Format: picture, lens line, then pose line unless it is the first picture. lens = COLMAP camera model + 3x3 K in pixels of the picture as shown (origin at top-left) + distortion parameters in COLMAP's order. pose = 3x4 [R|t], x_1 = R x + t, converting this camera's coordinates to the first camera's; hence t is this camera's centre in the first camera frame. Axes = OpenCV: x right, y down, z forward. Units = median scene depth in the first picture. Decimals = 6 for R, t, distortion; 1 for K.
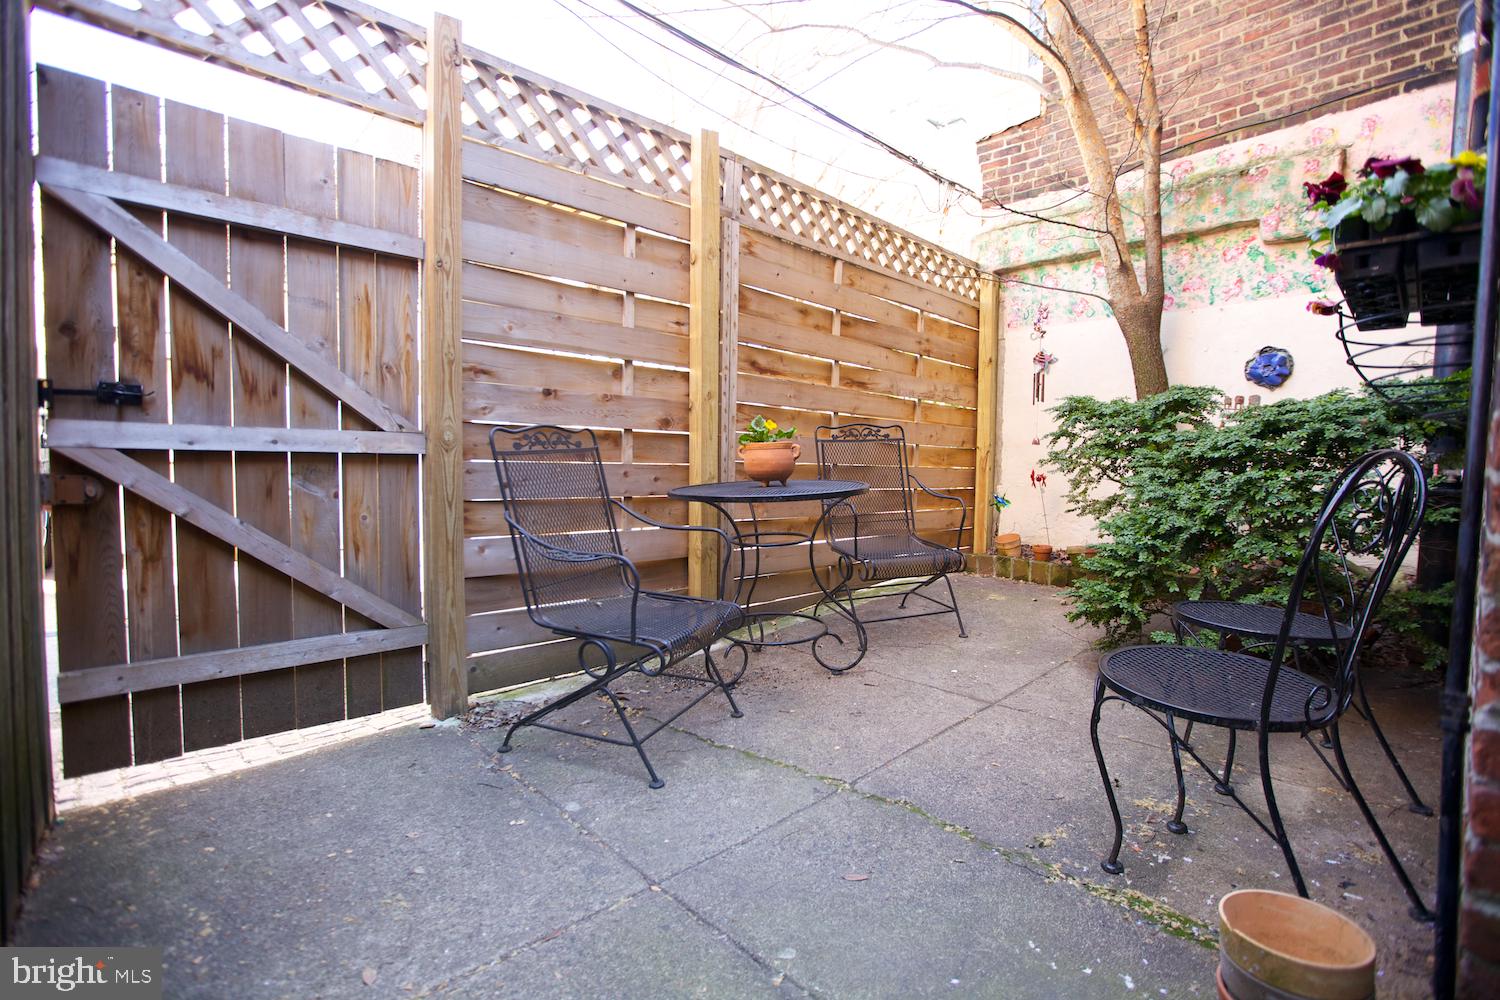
lens RADIAL K [[682.0, 0, 750.2], [0, 682.0, 504.1], [0, 0, 1]] dist [-0.061548, 0.025545]
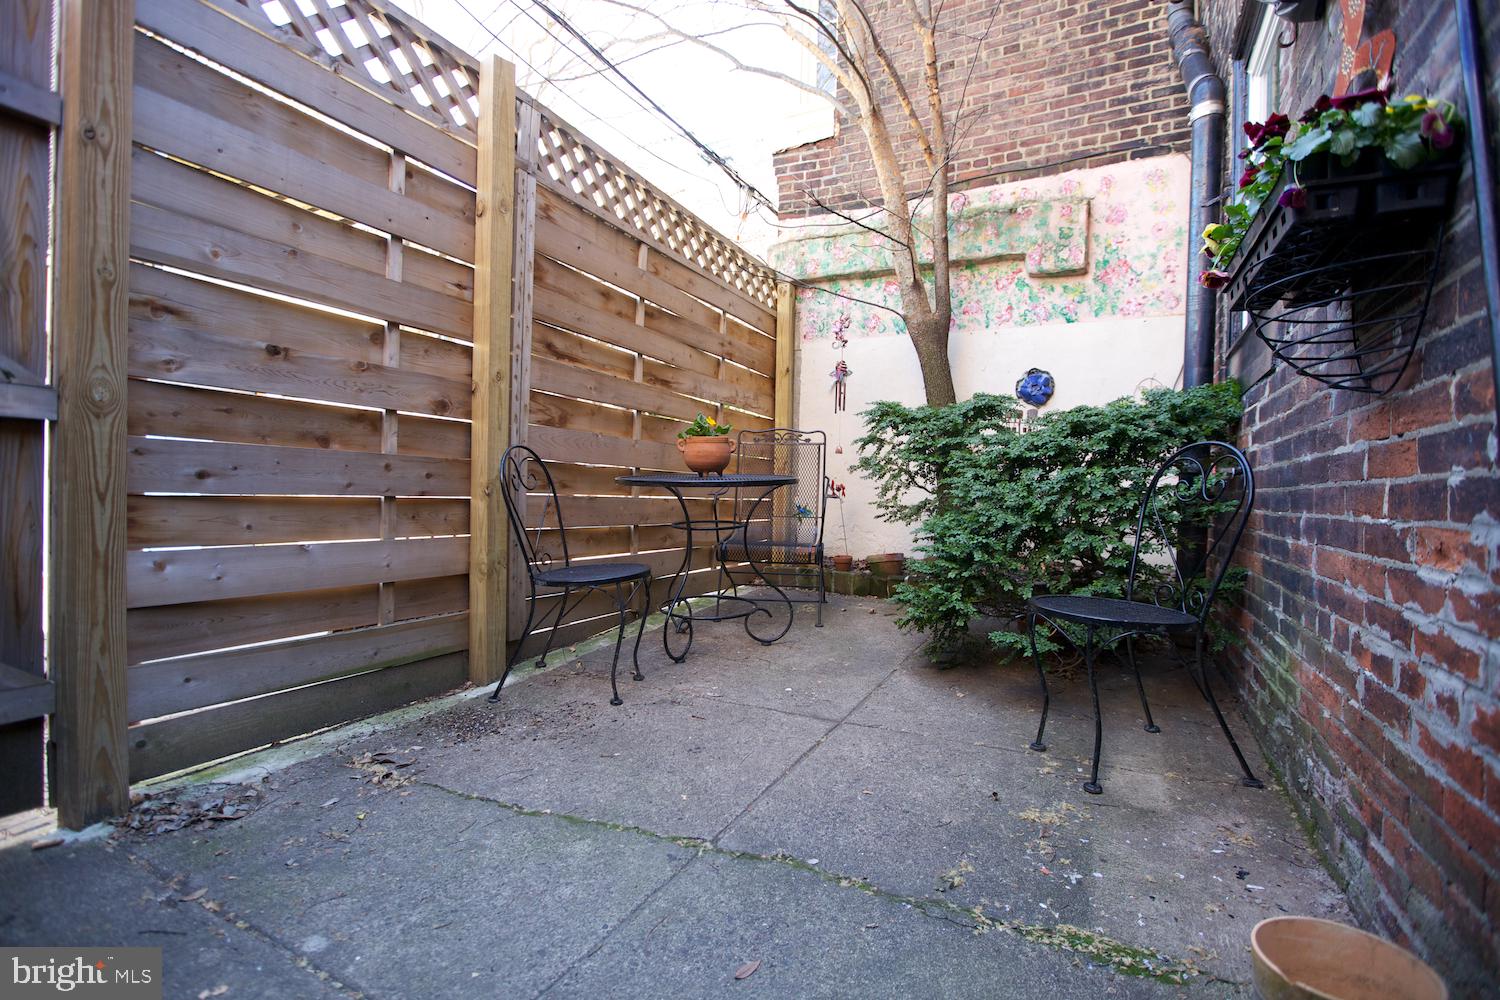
lens RADIAL K [[682.0, 0, 750.2], [0, 682.0, 504.1], [0, 0, 1]] dist [-0.061548, 0.025545]
pose [[0.942886, 0.002428, 0.333108, -0.045435], [0.009415, 0.999380, -0.033934, 0.026793], [-0.332983, 0.035132, 0.942278, 0.136990]]
